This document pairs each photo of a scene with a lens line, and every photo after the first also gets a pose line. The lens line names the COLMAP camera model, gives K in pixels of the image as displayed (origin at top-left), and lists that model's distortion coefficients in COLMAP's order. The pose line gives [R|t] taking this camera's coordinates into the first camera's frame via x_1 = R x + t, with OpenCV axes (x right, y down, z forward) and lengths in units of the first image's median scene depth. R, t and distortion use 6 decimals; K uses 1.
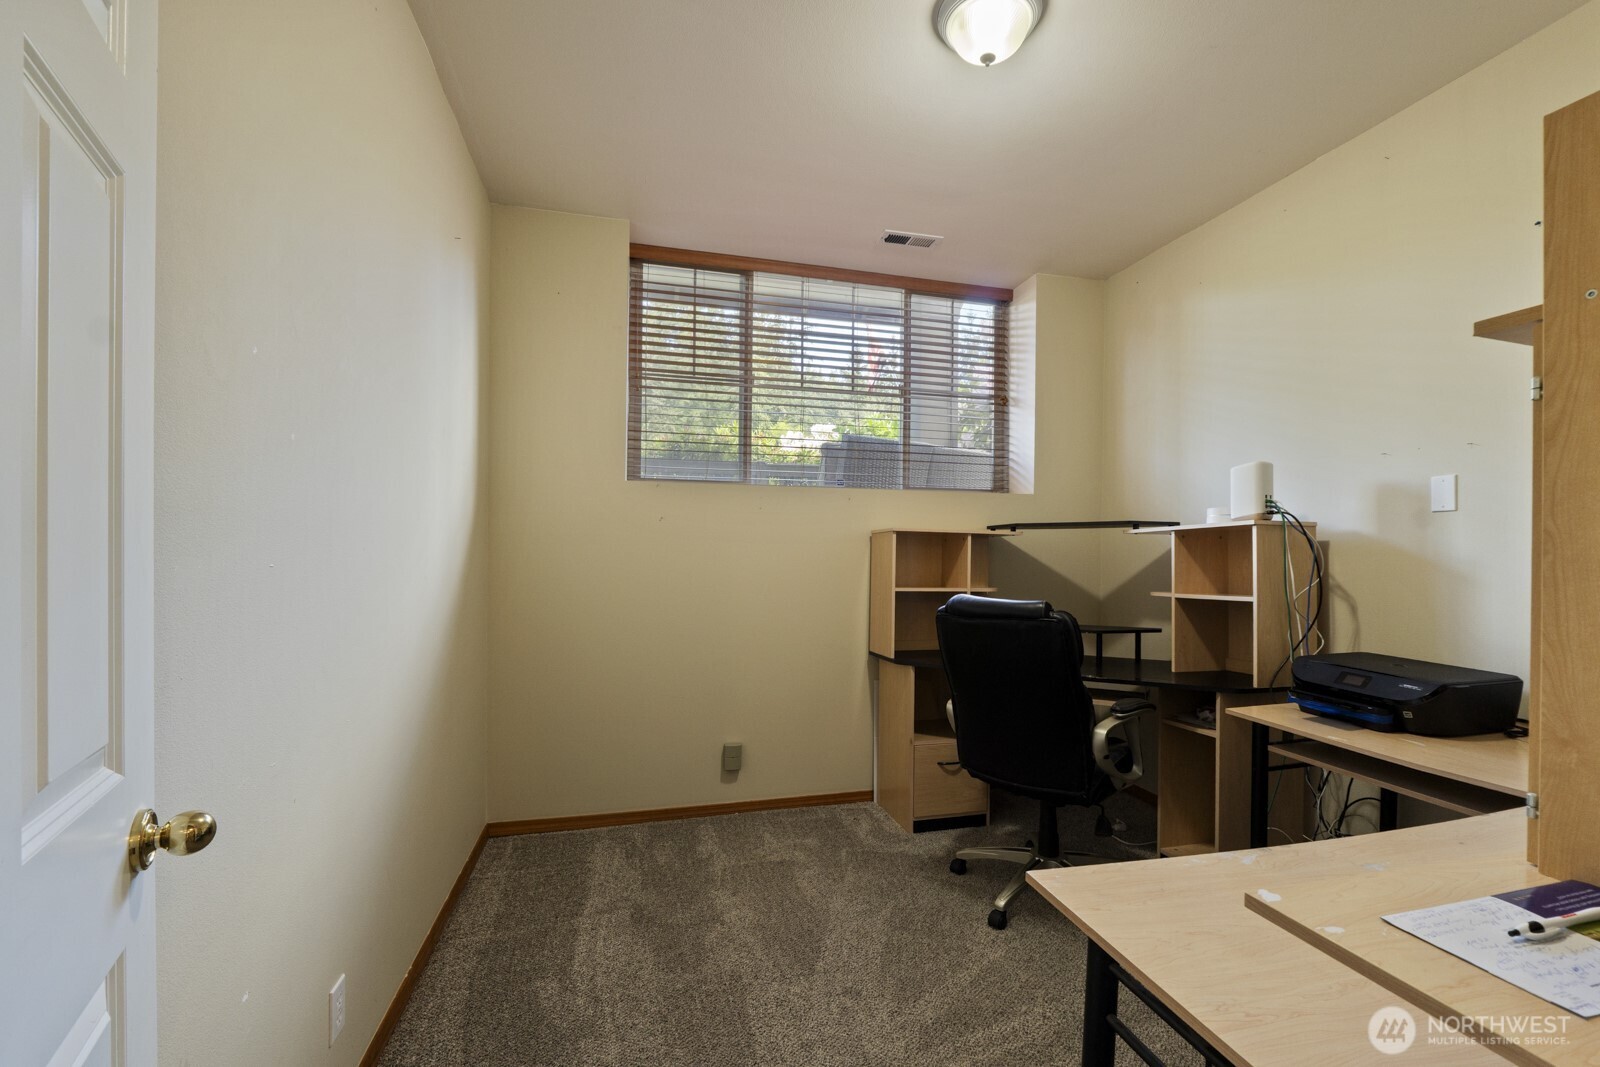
lens RADIAL K [[670.1, 0, 811.8], [0, 670.1, 529.1], [0, 0, 1]] dist [-0.001195, -0.000800]
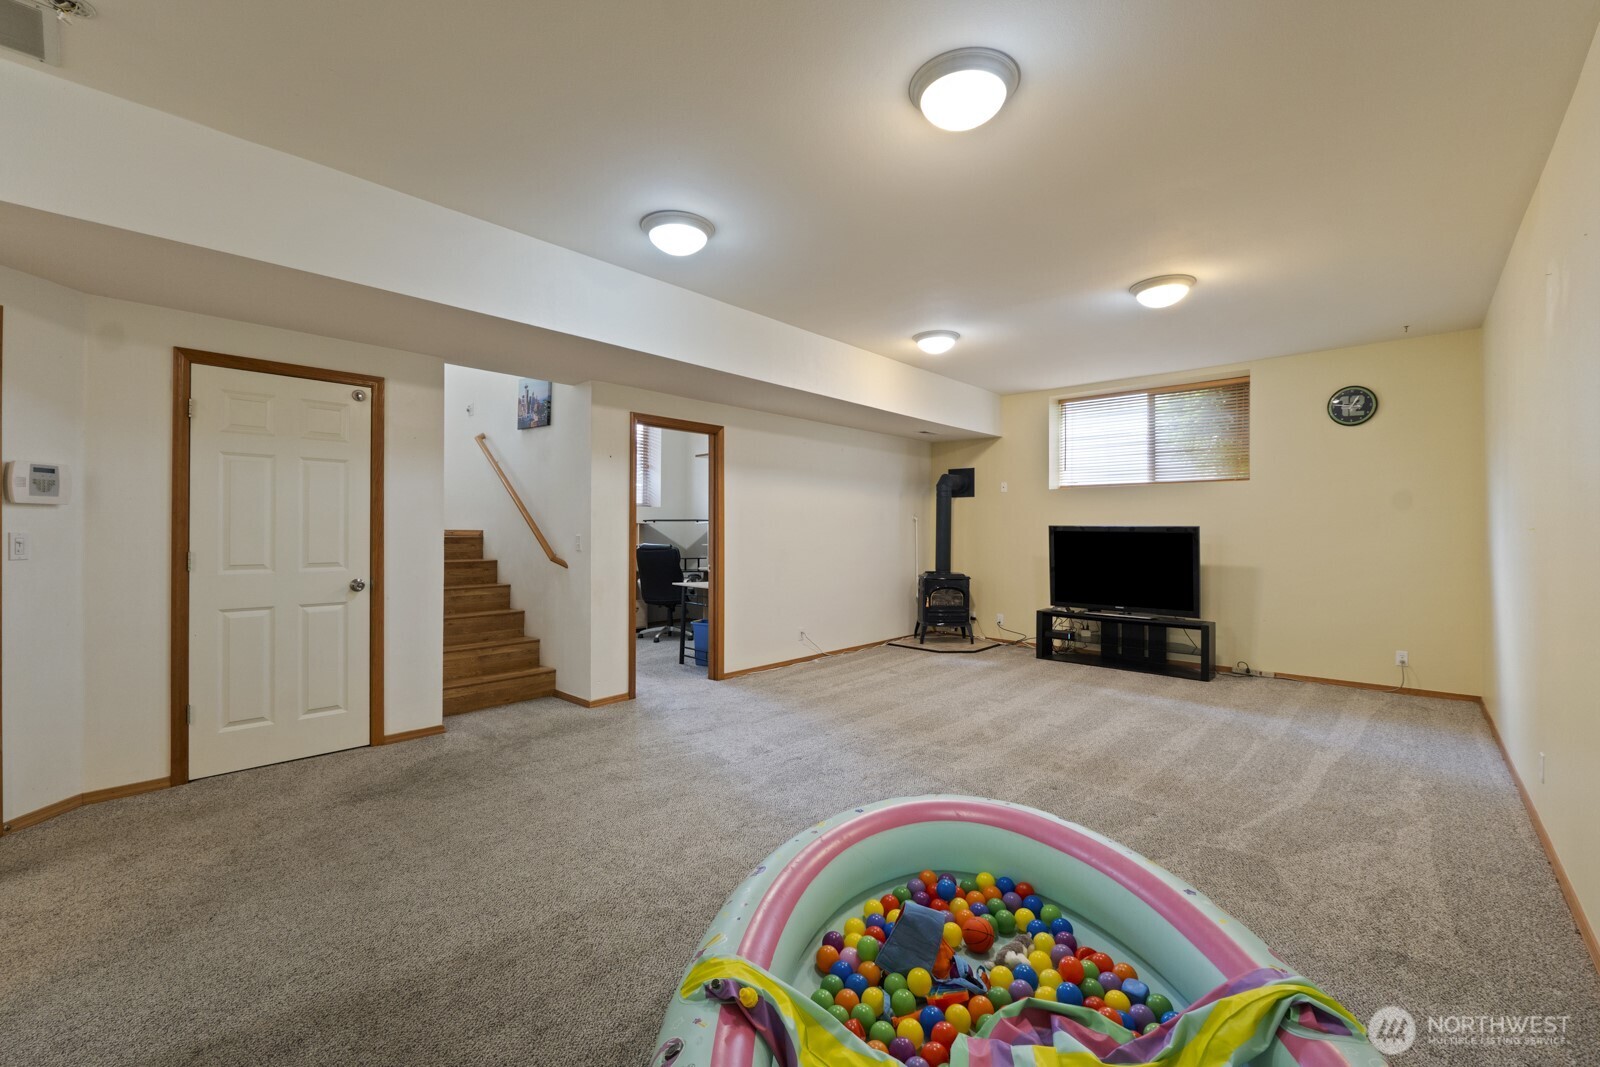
lens RADIAL K [[670.1, 0, 811.8], [0, 670.1, 529.1], [0, 0, 1]] dist [-0.001195, -0.000800]
pose [[0.831550, -0.003371, 0.555440, -0.613563], [-0.001232, 0.999968, 0.007914, 0.007951], [-0.555449, -0.007265, 0.831519, -1.445969]]
